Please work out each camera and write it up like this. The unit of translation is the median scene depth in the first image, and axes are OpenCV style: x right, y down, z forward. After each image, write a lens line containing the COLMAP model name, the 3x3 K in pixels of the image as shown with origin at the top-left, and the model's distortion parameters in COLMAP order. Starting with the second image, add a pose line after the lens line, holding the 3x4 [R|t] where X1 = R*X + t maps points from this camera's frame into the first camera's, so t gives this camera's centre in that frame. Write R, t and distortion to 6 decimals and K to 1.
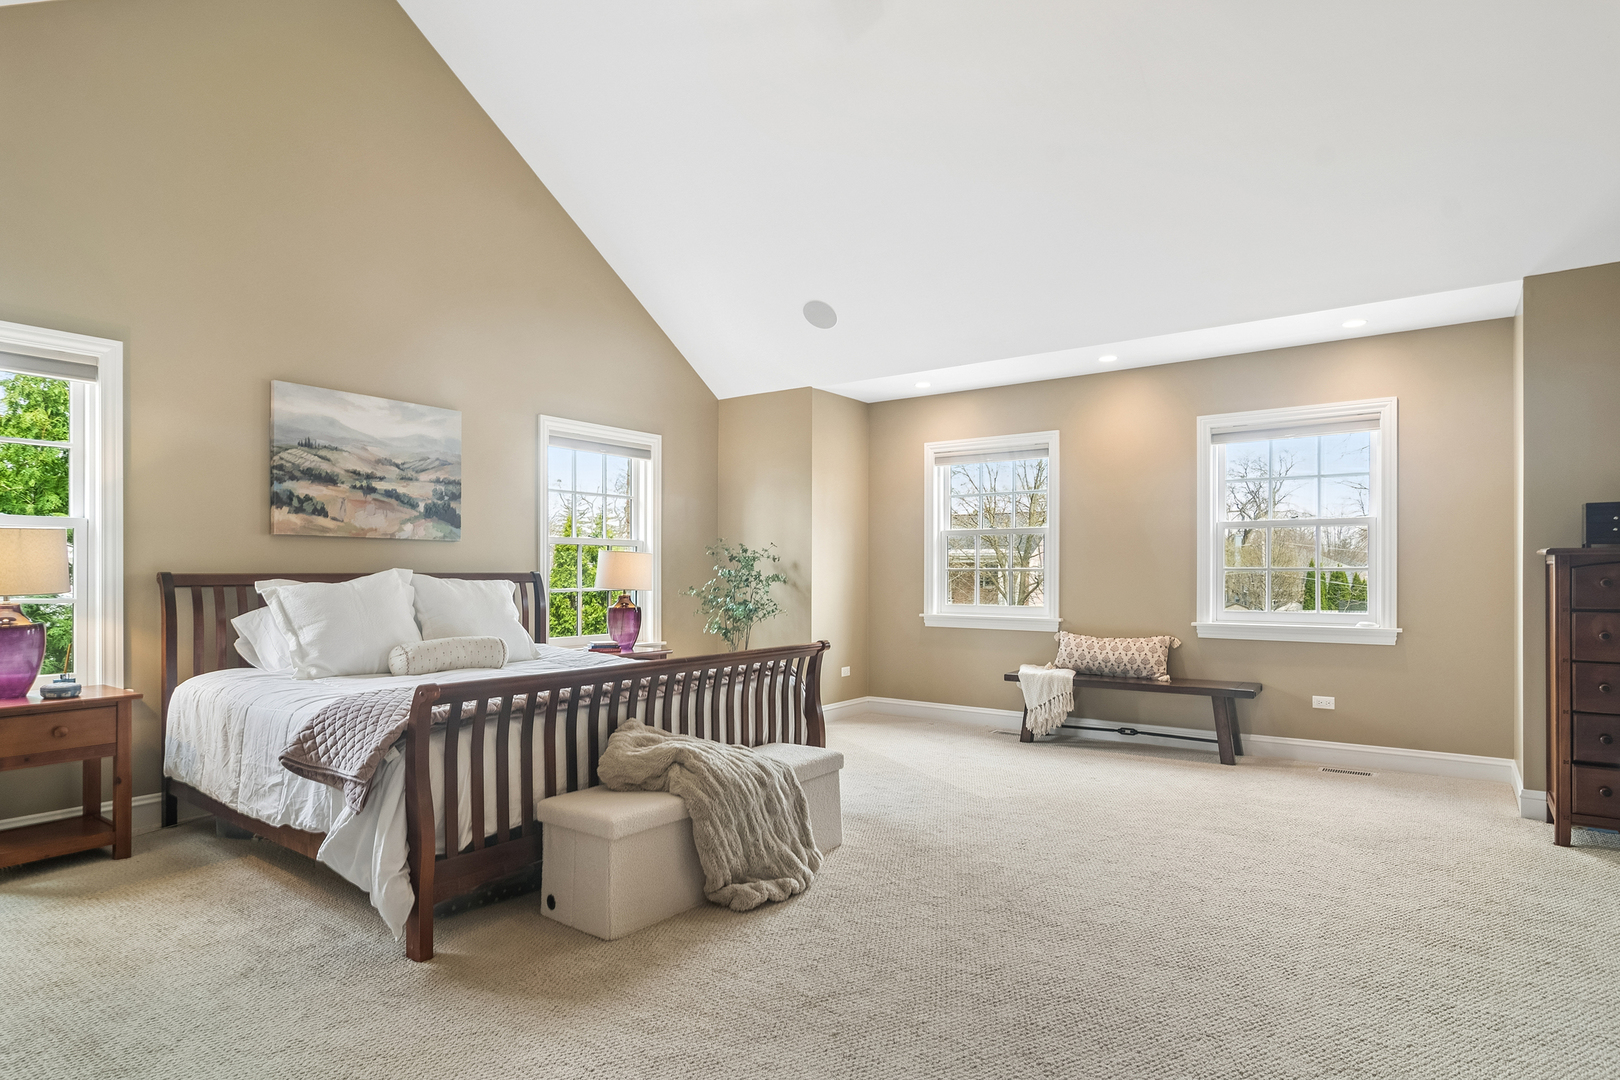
lens RADIAL K [[871.7, 0, 817.9], [0, 871.7, 559.8], [0, 0, 1]] dist [-0.001026, 0.000181]
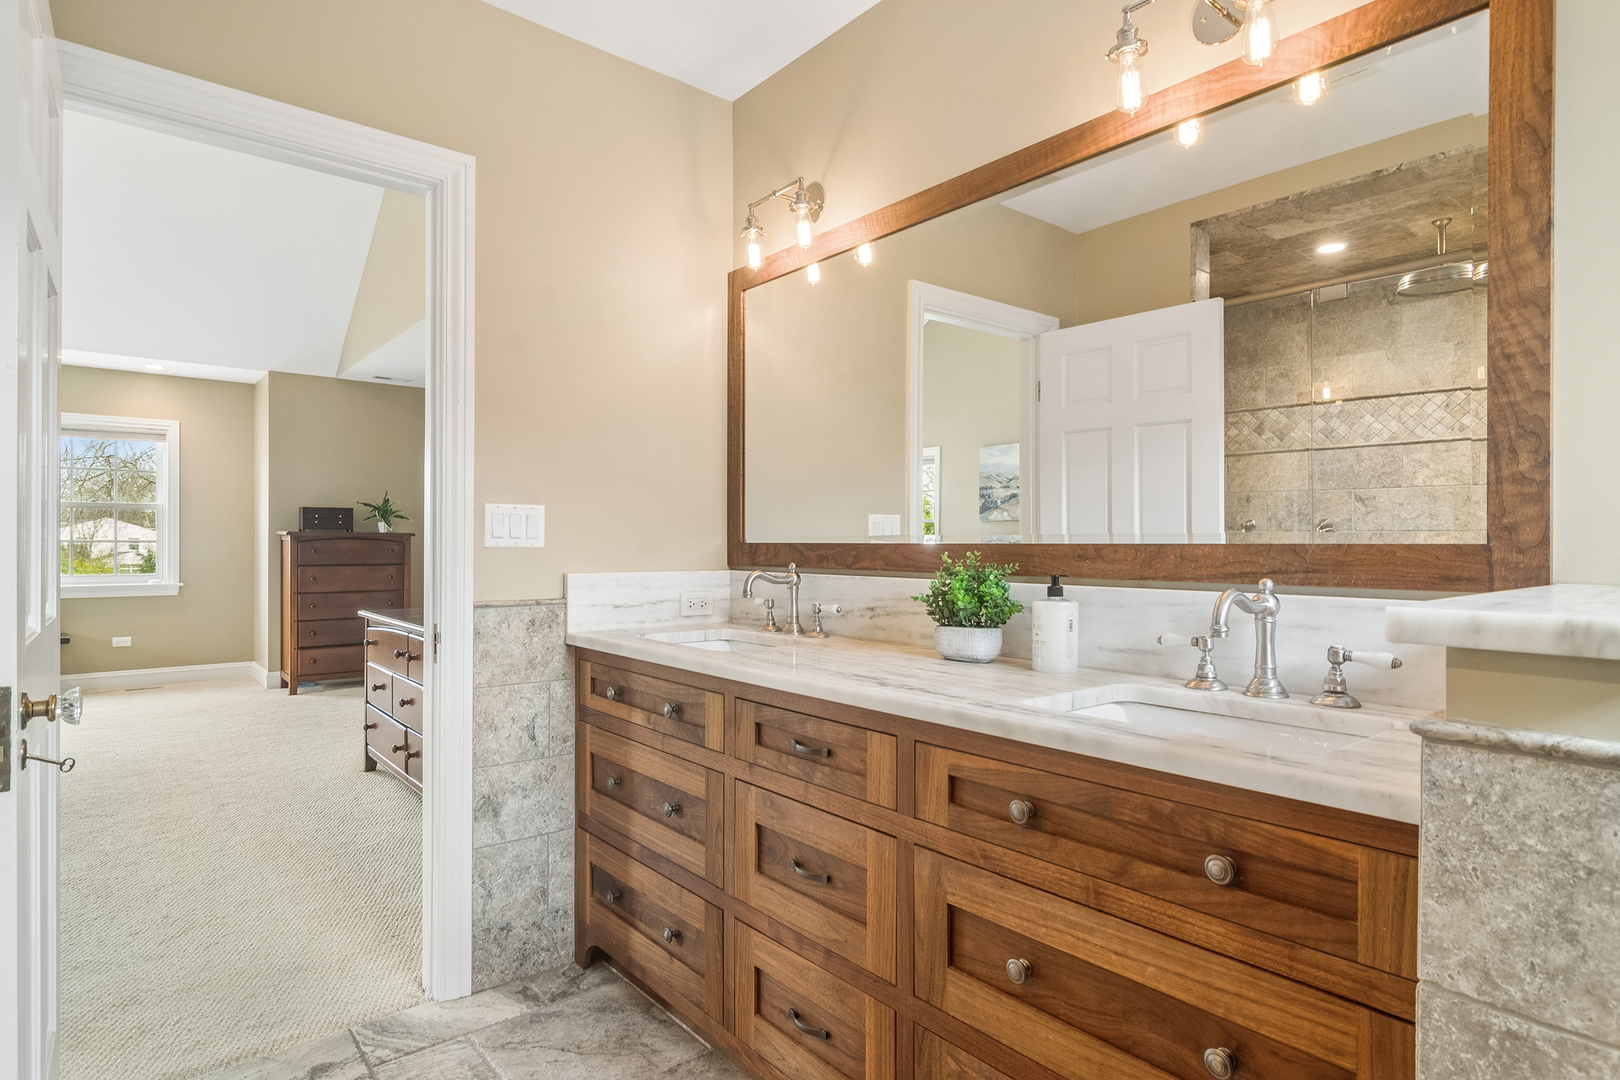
lens RADIAL K [[867.0, 0, 810.0], [0, 867.0, 540.0], [0, 0, 1]] dist [0.003444, 0.001984]
pose [[0.241997, -0.002866, 0.970273, -0.595762], [-0.015920, 0.999849, 0.006924, -0.024186], [-0.970147, -0.017122, 0.241914, -0.447021]]
